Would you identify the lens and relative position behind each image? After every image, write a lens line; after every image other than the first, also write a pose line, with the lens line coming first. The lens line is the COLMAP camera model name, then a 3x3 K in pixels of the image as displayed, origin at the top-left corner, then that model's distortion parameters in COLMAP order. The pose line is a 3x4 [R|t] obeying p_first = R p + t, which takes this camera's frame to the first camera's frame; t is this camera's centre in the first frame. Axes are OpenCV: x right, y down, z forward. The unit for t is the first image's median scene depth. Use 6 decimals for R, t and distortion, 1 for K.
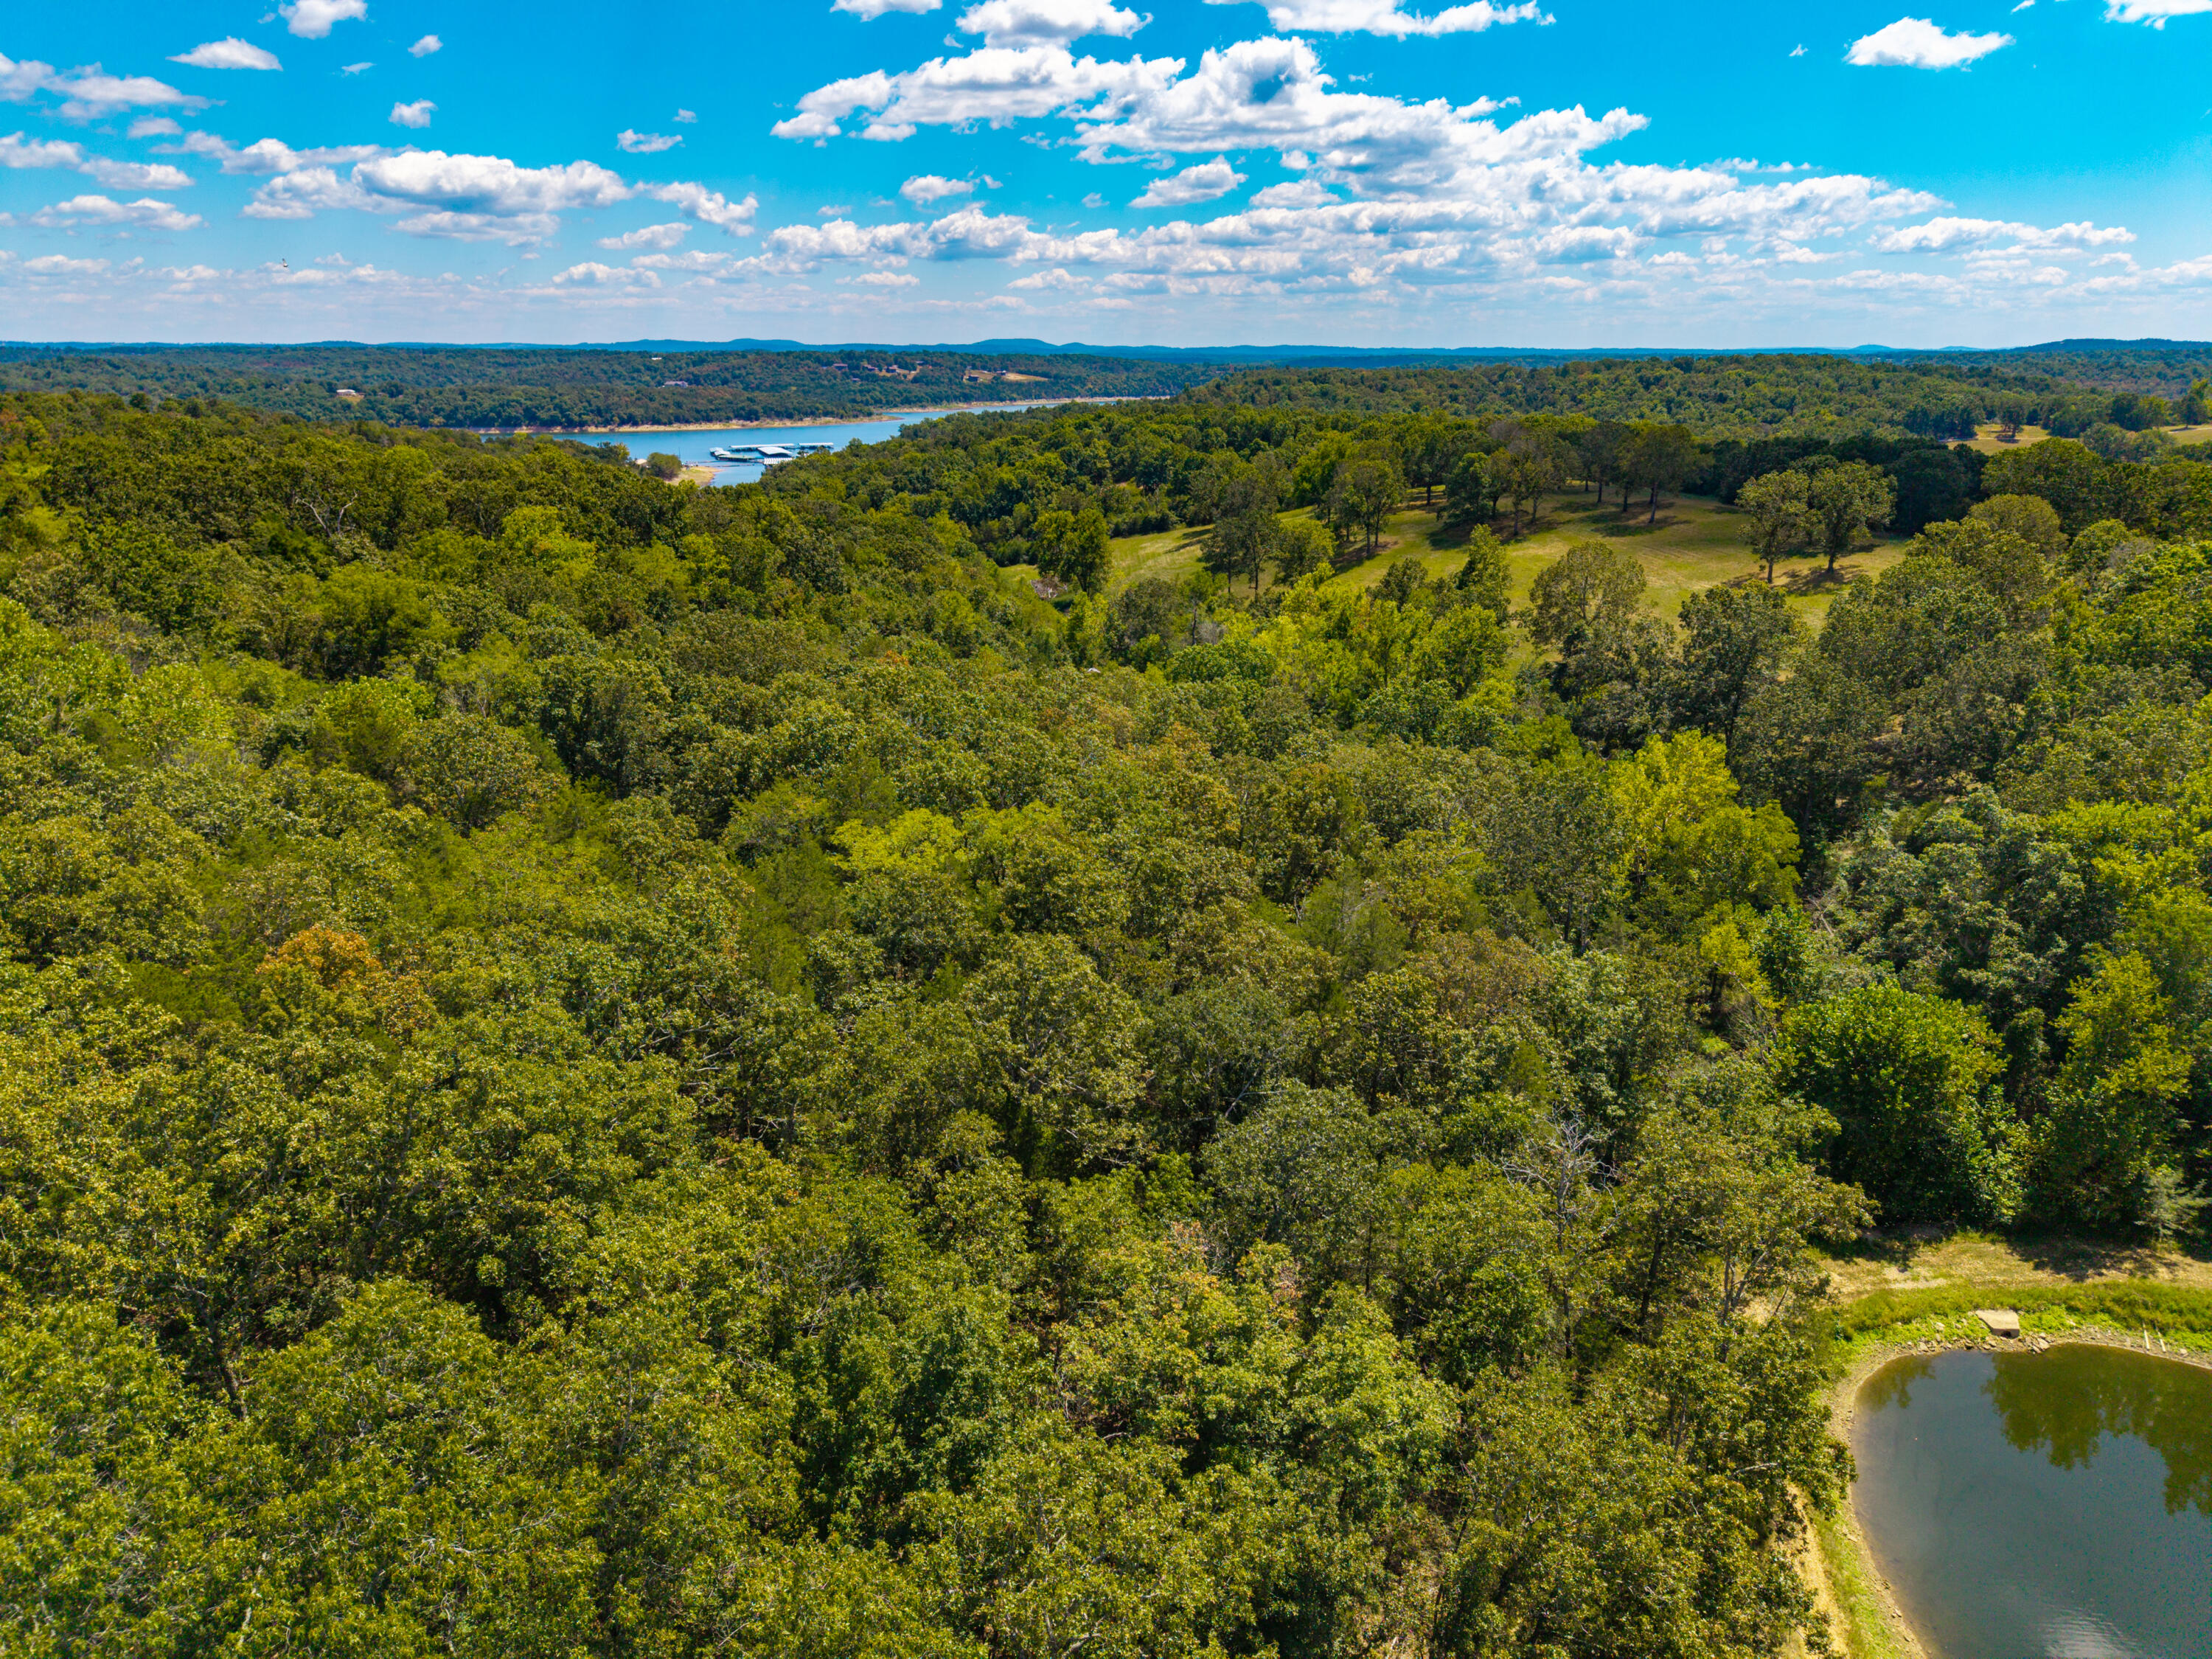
lens RADIAL K [[1482.8, 0, 1102.7], [0, 1482.8, 827.6], [0, 0, 1]] dist [0.007948, -0.002740]
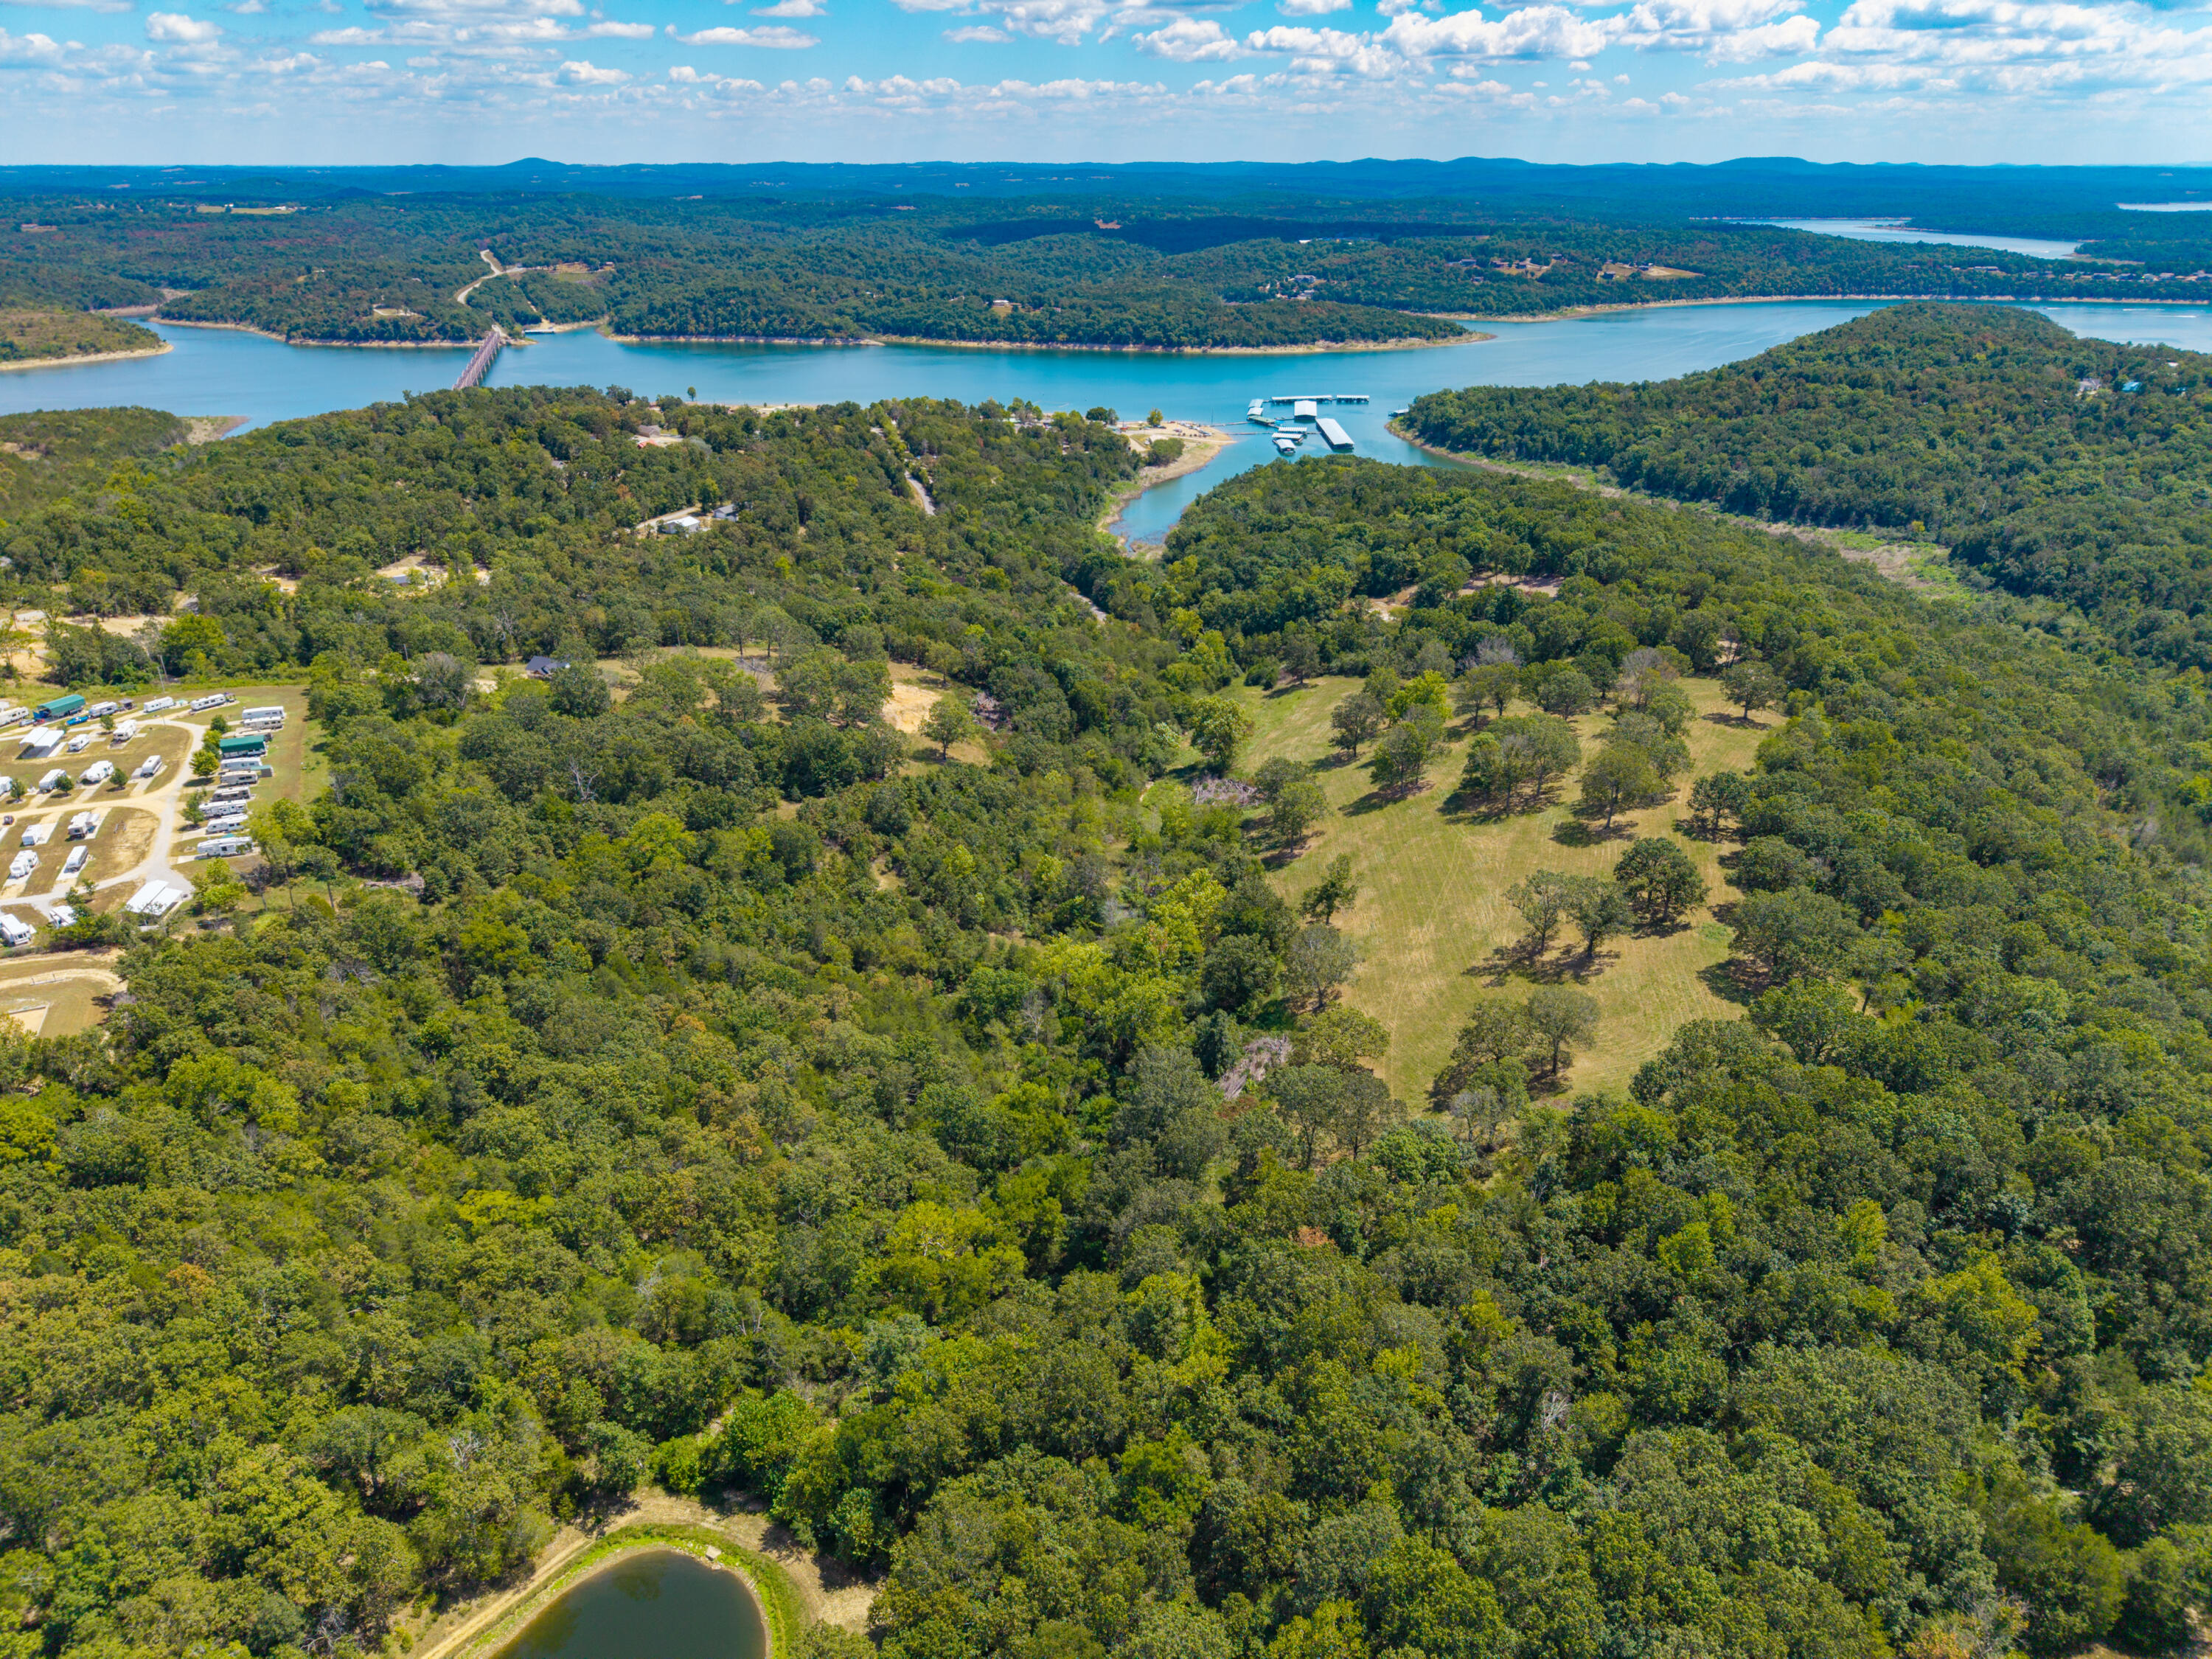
lens RADIAL K [[1482.8, 0, 1102.7], [0, 1482.8, 827.6], [0, 0, 1]] dist [0.007948, -0.002740]
pose [[0.898377, 0.181370, -0.400030, 0.103428], [-0.135073, 0.980709, 0.141301, -0.068197], [0.417941, -0.072908, 0.905544, -0.046686]]
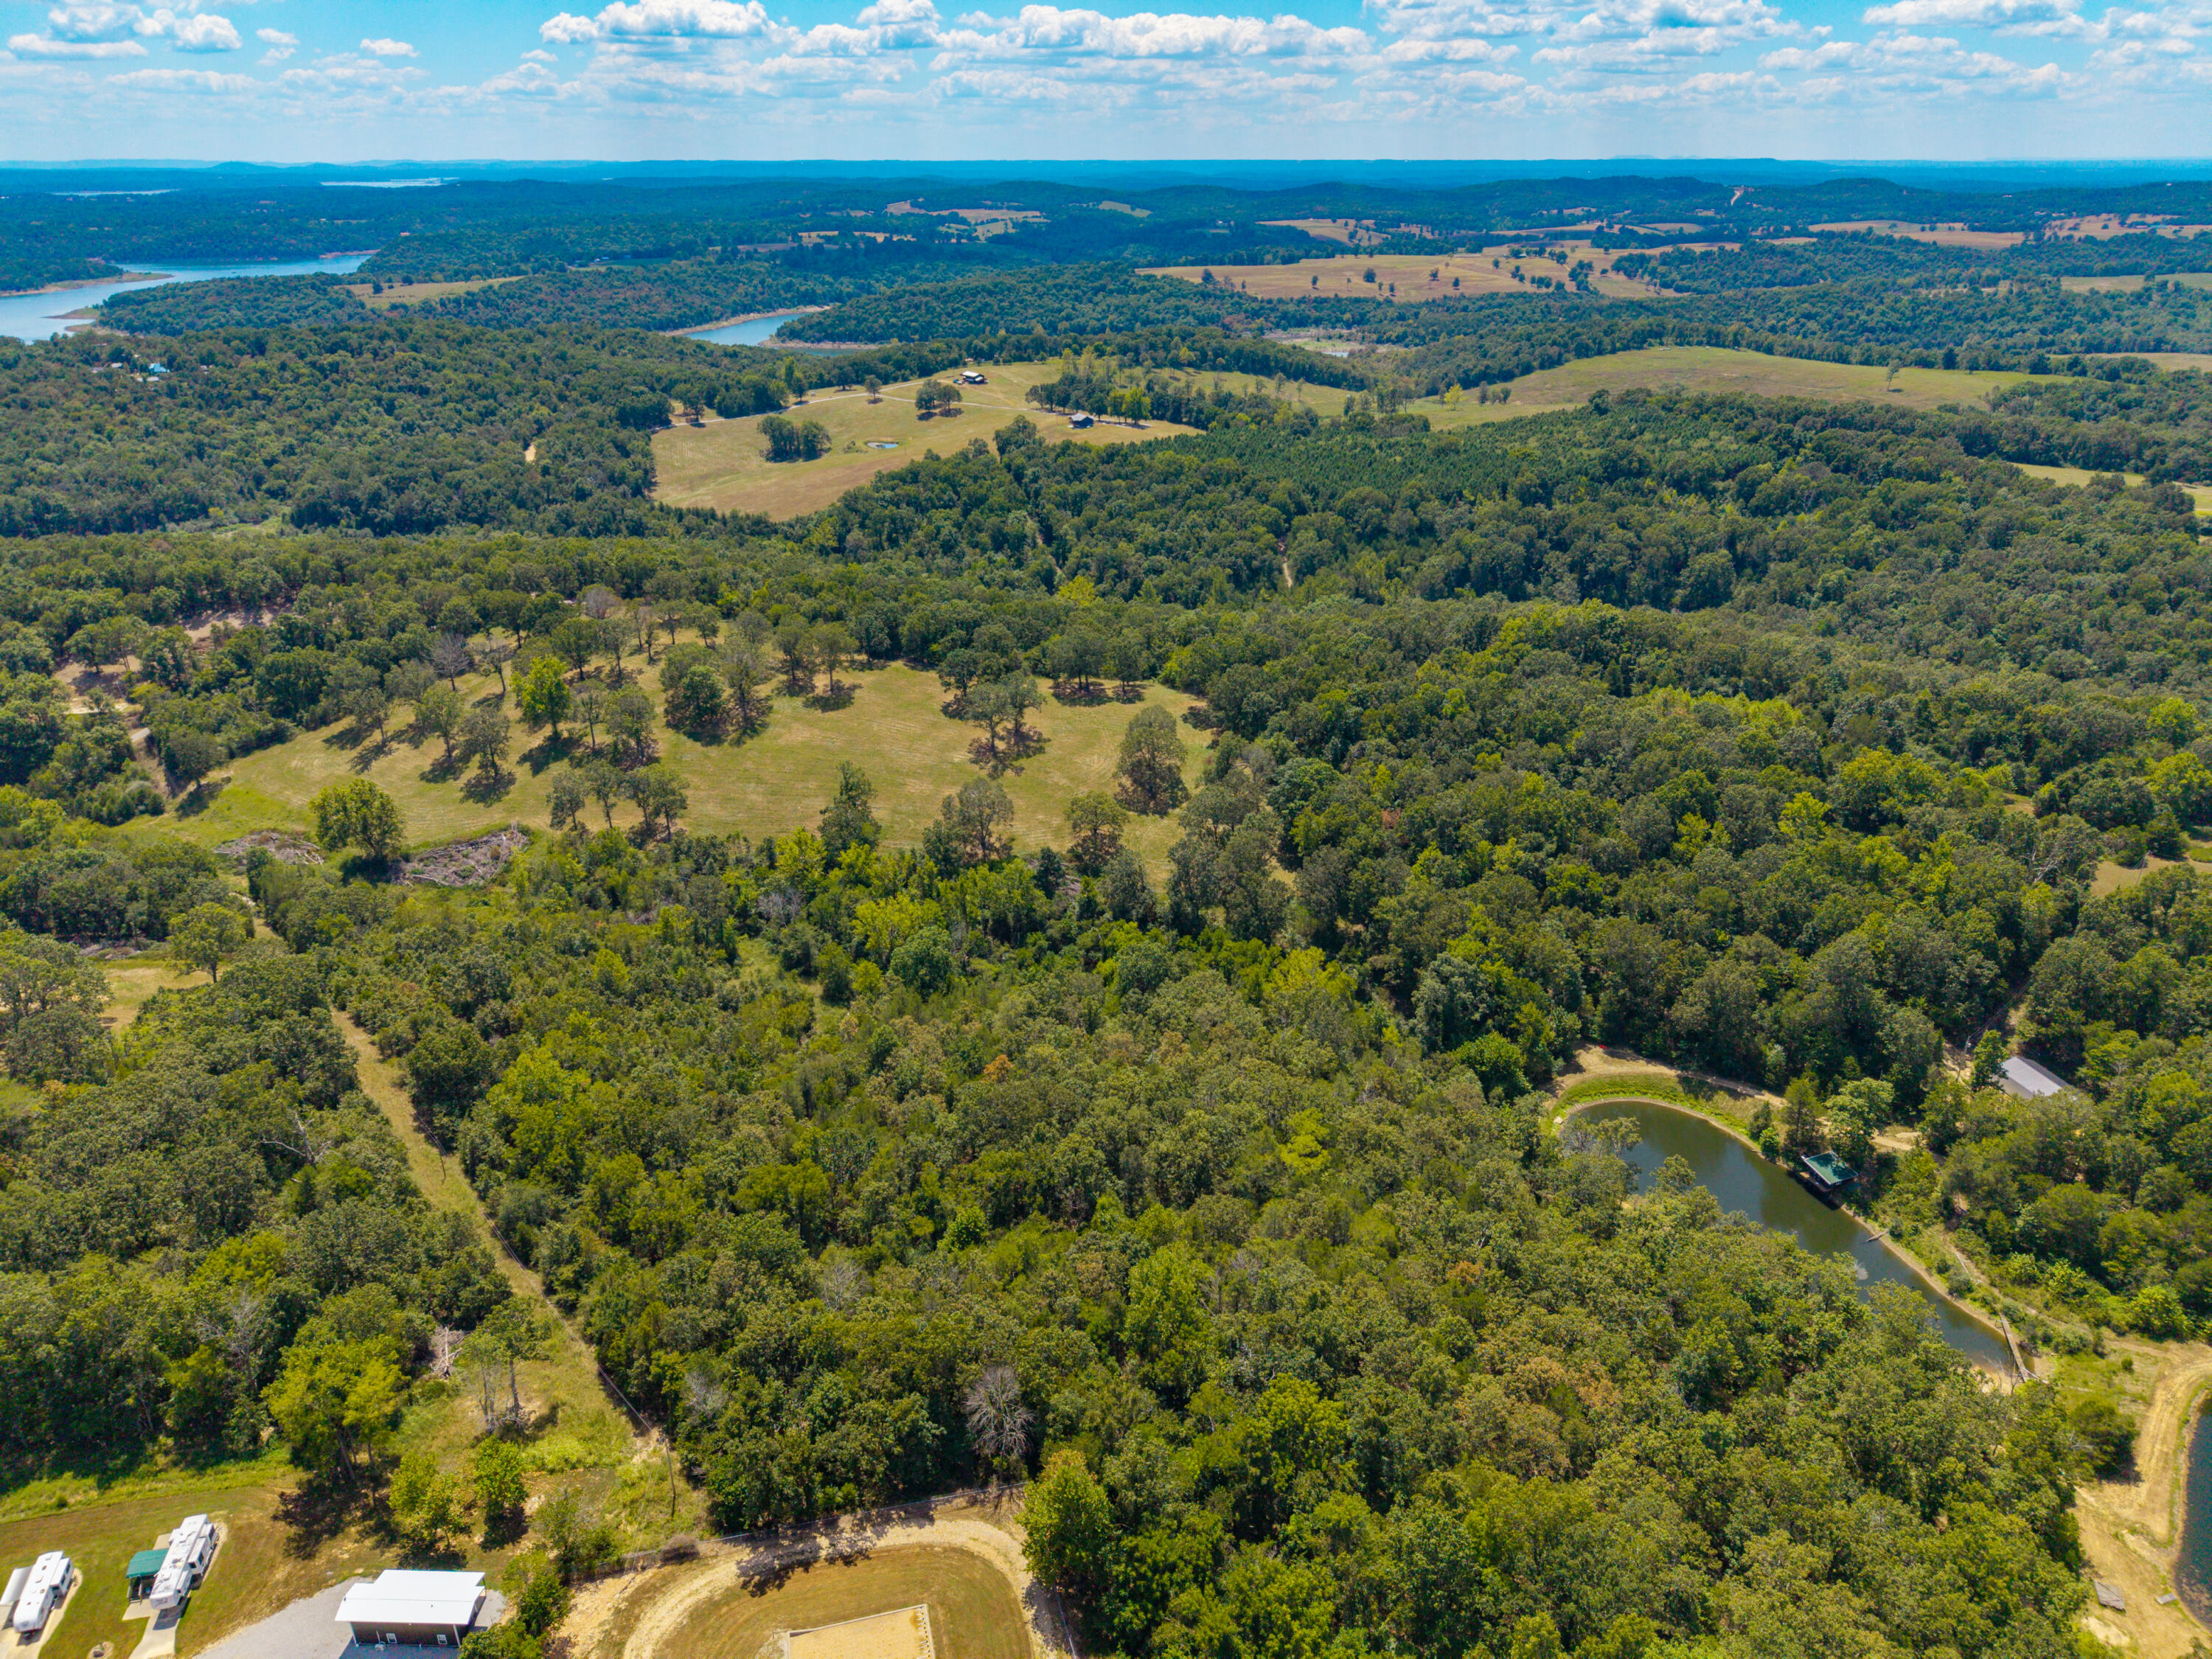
lens RADIAL K [[1482.8, 0, 1102.7], [0, 1482.8, 827.6], [0, 0, 1]] dist [0.007948, -0.002740]
pose [[0.578430, -0.335006, 0.743767, -0.127549], [0.248902, 0.940781, 0.230173, -0.074212], [-0.776832, 0.051986, 0.627559, -0.021610]]
